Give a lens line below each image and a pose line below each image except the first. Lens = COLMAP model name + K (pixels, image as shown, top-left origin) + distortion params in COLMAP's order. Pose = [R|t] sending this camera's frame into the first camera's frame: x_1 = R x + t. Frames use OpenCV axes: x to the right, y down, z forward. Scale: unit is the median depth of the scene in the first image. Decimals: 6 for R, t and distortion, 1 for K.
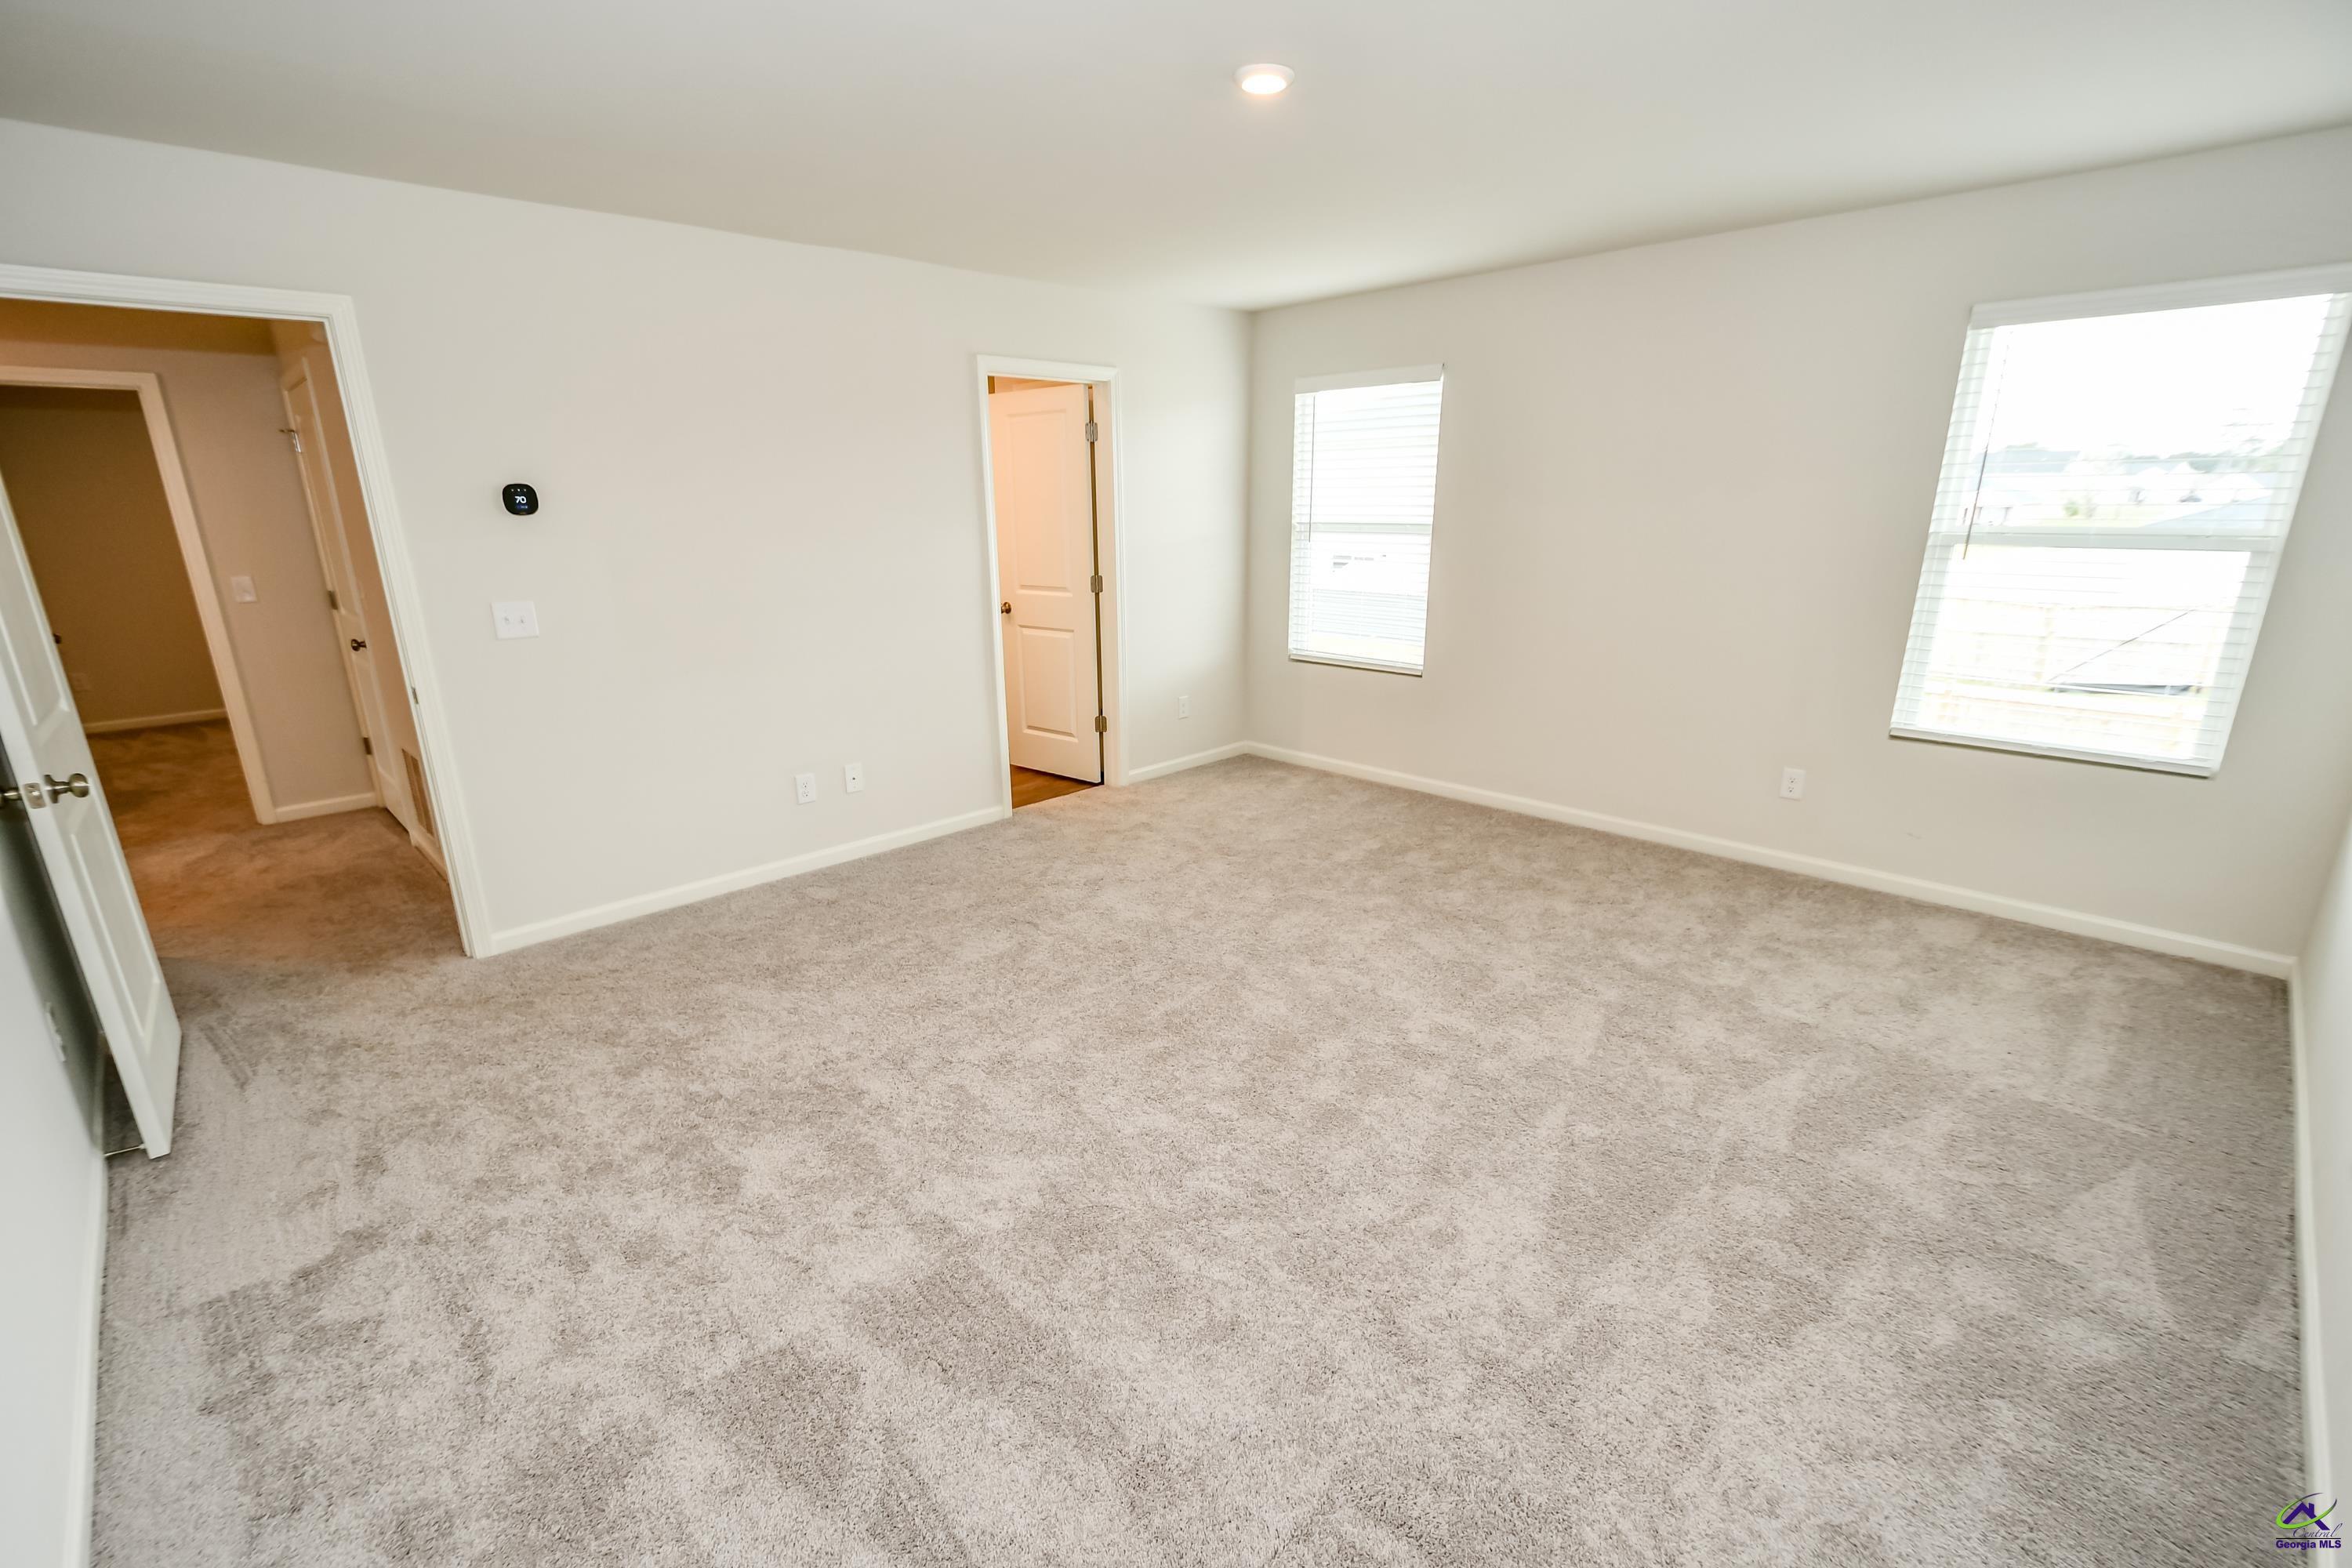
lens RADIAL K [[1037.5, 0, 1167.1], [0, 1037.5, 817.6], [0, 0, 1]] dist [0.004165, -0.005946]
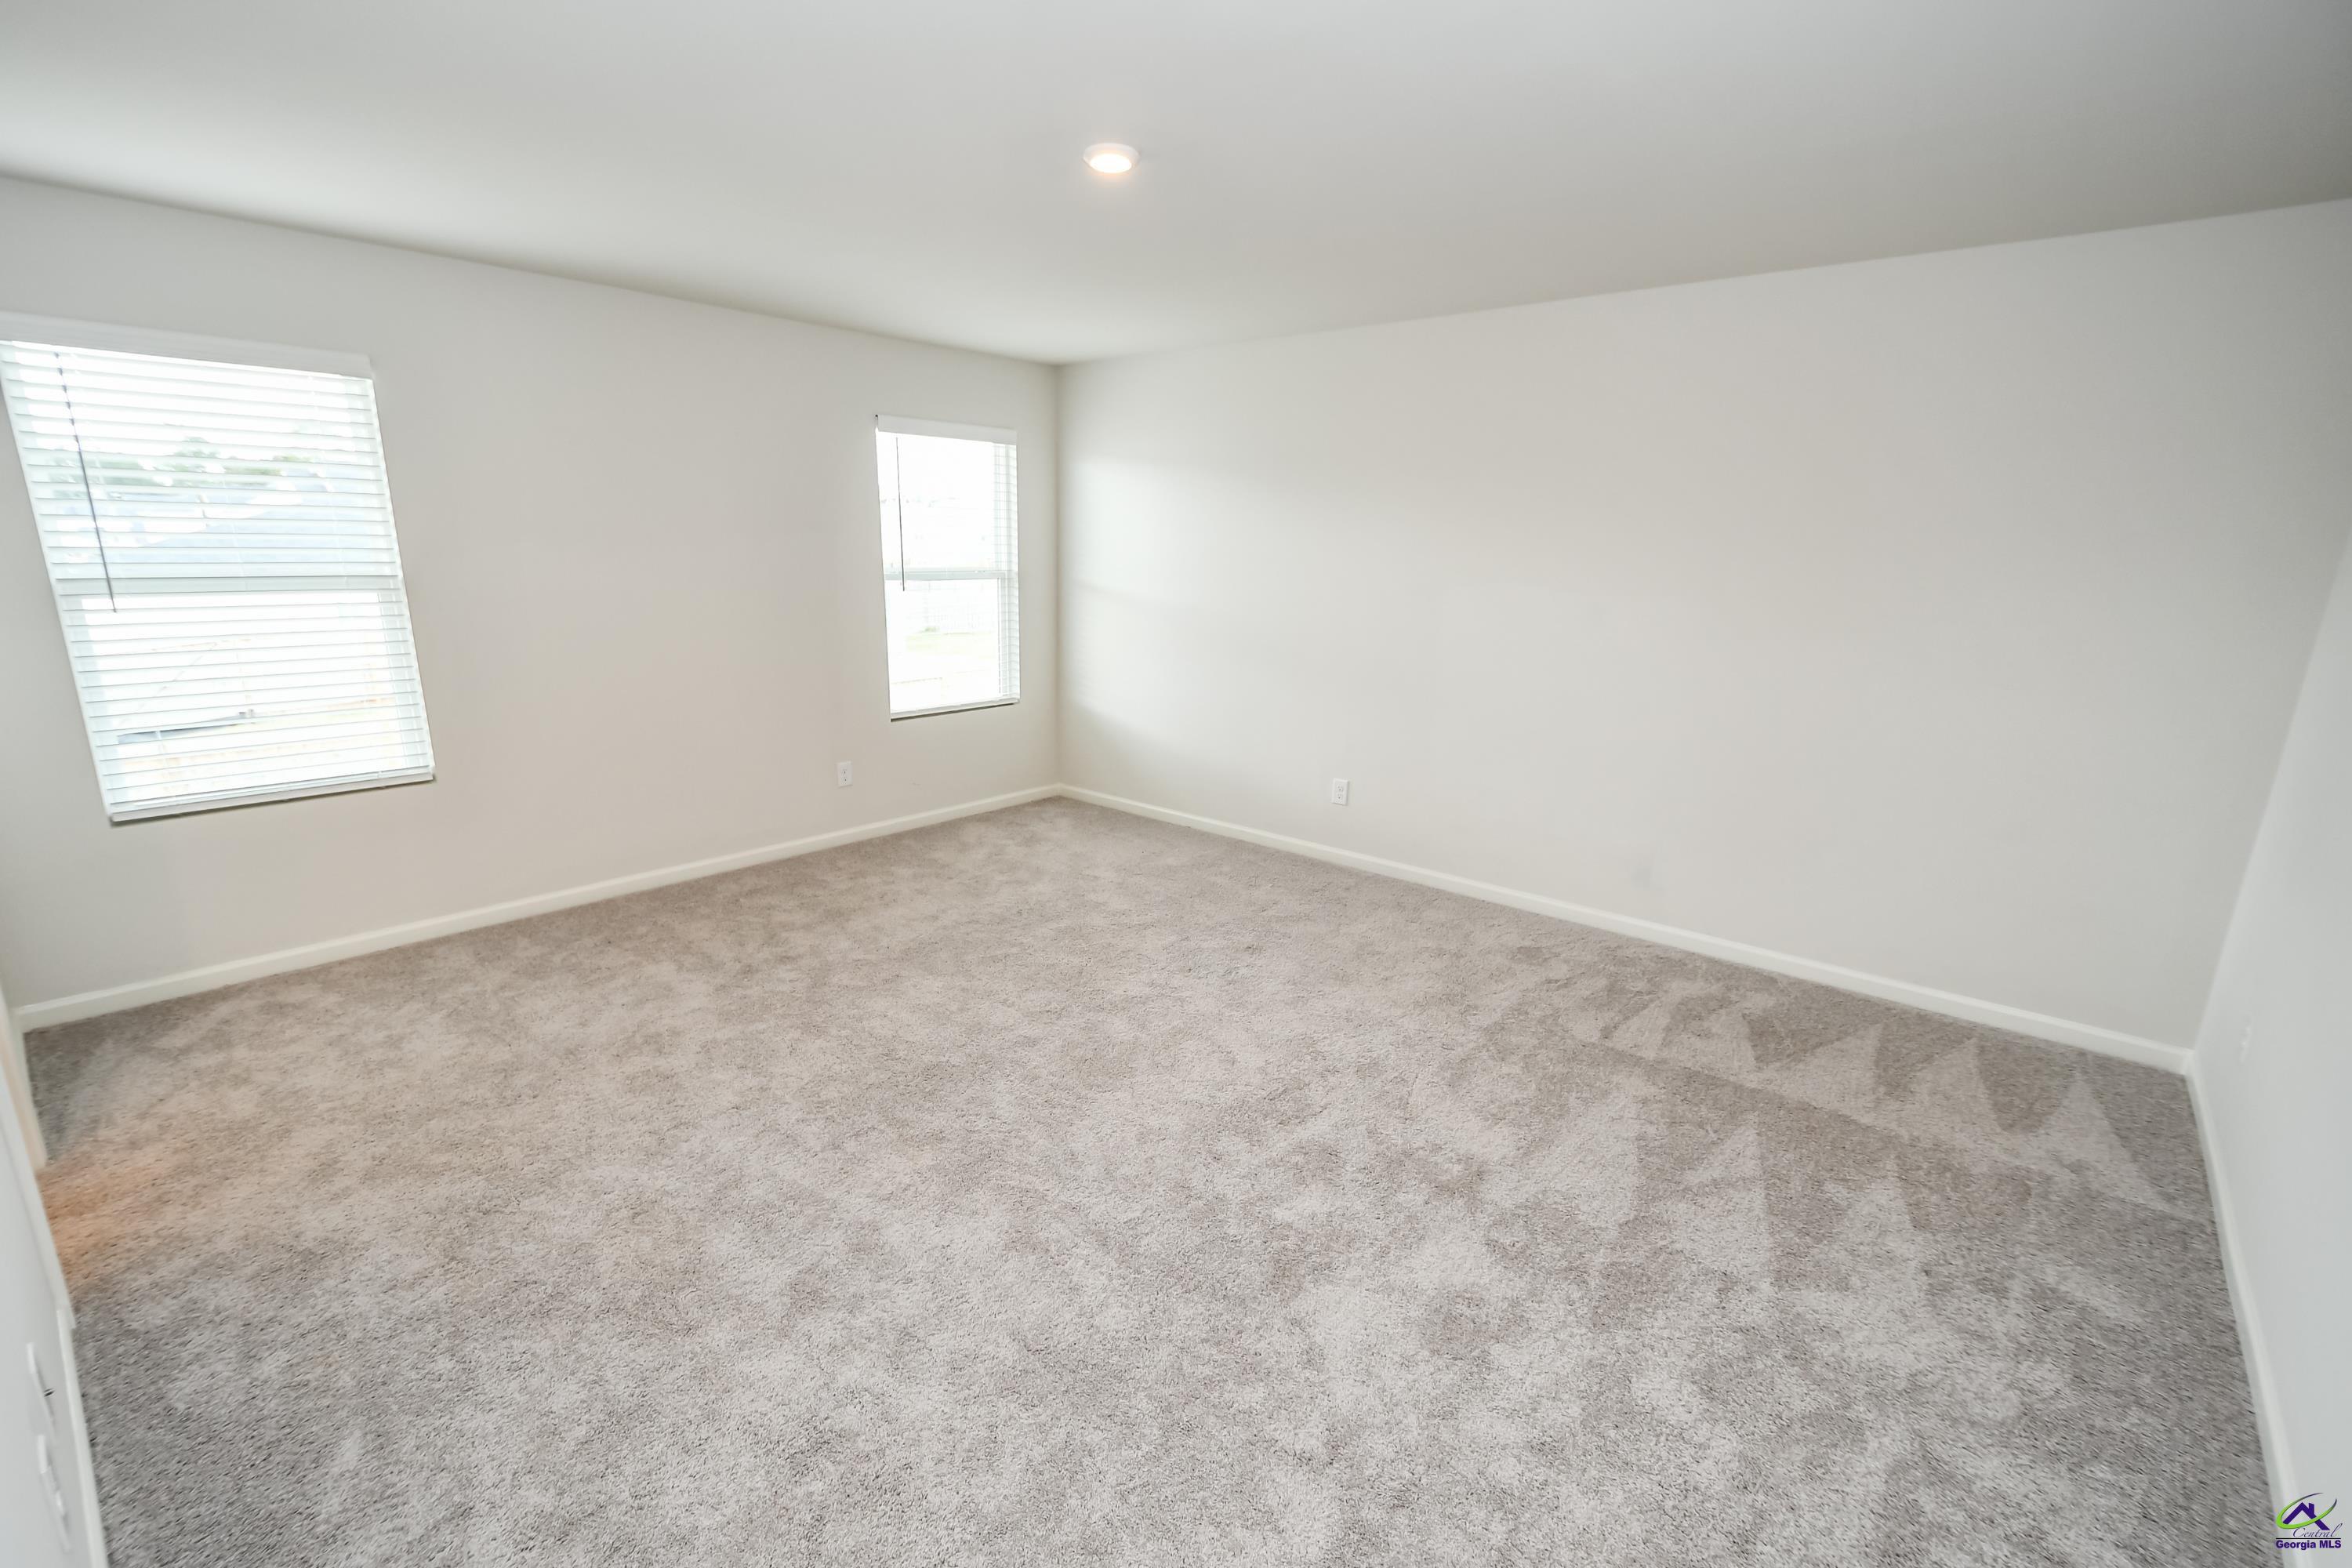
lens RADIAL K [[1037.5, 0, 1167.1], [0, 1037.5, 817.6], [0, 0, 1]] dist [0.004165, -0.005946]
pose [[-0.088741, -0.241334, 0.966376, -0.777653], [0.283804, 0.923862, 0.256778, -0.232651], [-0.954767, 0.297048, -0.013493, 0.792037]]
